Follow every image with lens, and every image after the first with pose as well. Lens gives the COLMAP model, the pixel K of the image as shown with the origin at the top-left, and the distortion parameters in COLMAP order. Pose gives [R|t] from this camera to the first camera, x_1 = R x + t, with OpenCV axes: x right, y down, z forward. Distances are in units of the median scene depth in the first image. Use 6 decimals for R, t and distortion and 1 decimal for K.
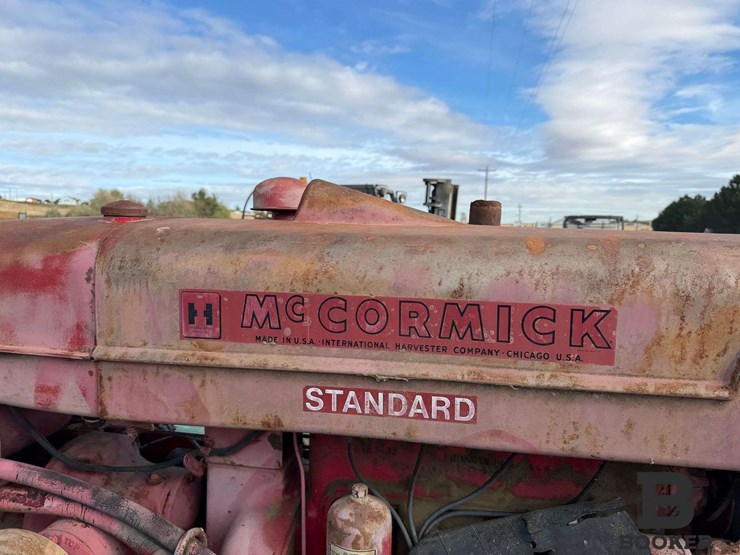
lens RADIAL K [[523.3, 0, 370.4], [0, 523.3, 280.2], [0, 0, 1]] dist [0.018539, -0.028019]
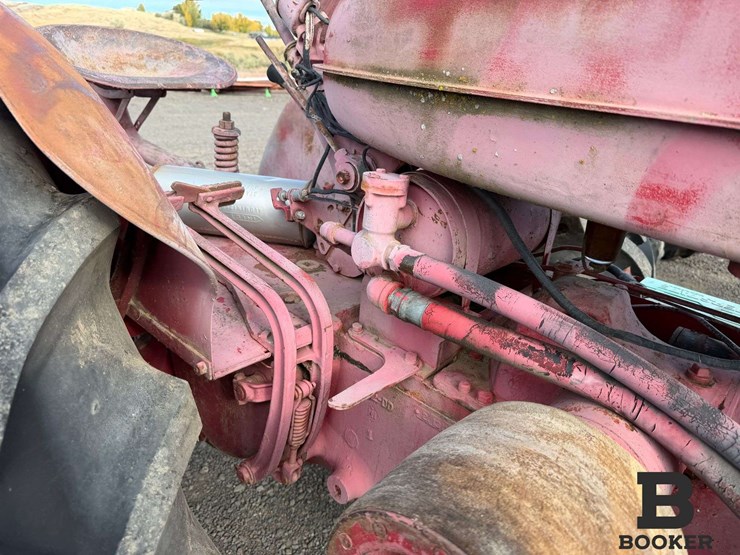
lens RADIAL K [[523.3, 0, 370.4], [0, 523.3, 280.2], [0, 0, 1]] dist [0.018539, -0.028019]
pose [[0.837228, 0.242259, -0.490265, -0.542560], [-0.102561, 0.950171, 0.294373, 0.153247], [0.537151, -0.196175, 0.820356, 0.361983]]
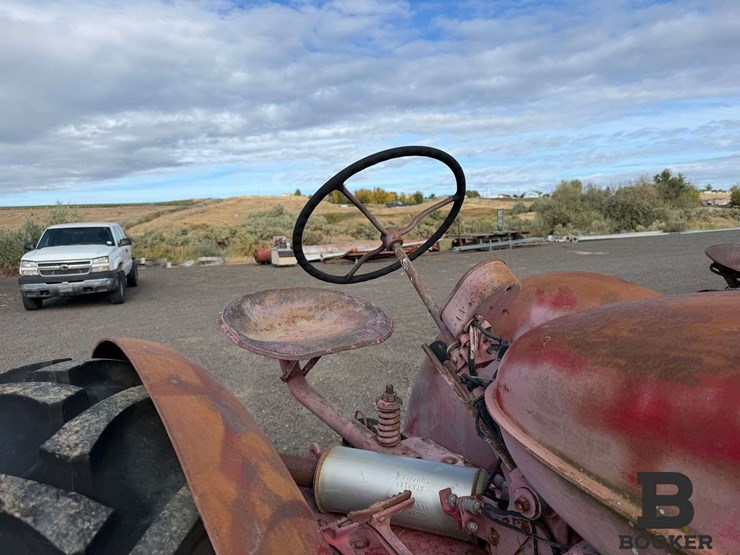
lens RADIAL K [[518.4, 0, 373.9], [0, 518.4, 277.0], [0, 0, 1]] dist [0.087467, -0.129998]
pose [[0.688018, 0.039025, -0.724644, -0.644151], [-0.026324, 0.999238, 0.028820, -0.172530], [0.725216, -0.000754, 0.688521, 0.353994]]
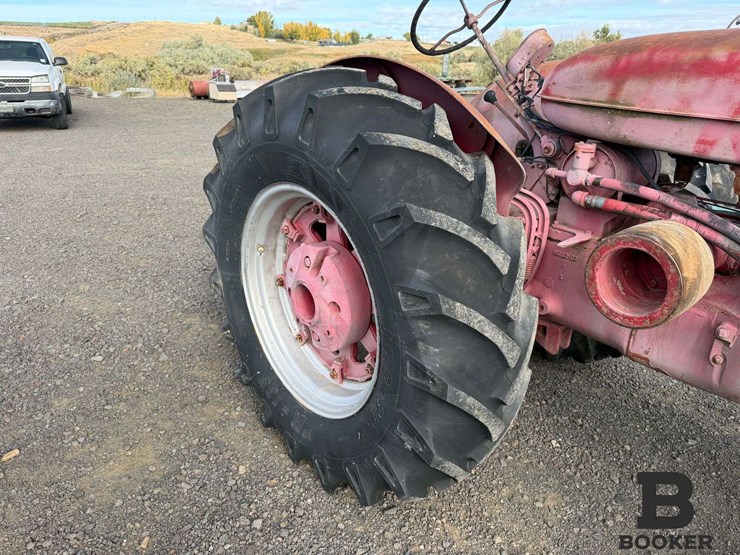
lens RADIAL K [[525.3, 0, 377.7], [0, 525.3, 280.0], [0, 0, 1]] dist [0.001565, -0.002800]
pose [[0.777266, 0.242571, -0.580532, -0.331962], [-0.073852, 0.951488, 0.298692, 0.188772], [0.624823, -0.189289, 0.757473, -0.877512]]
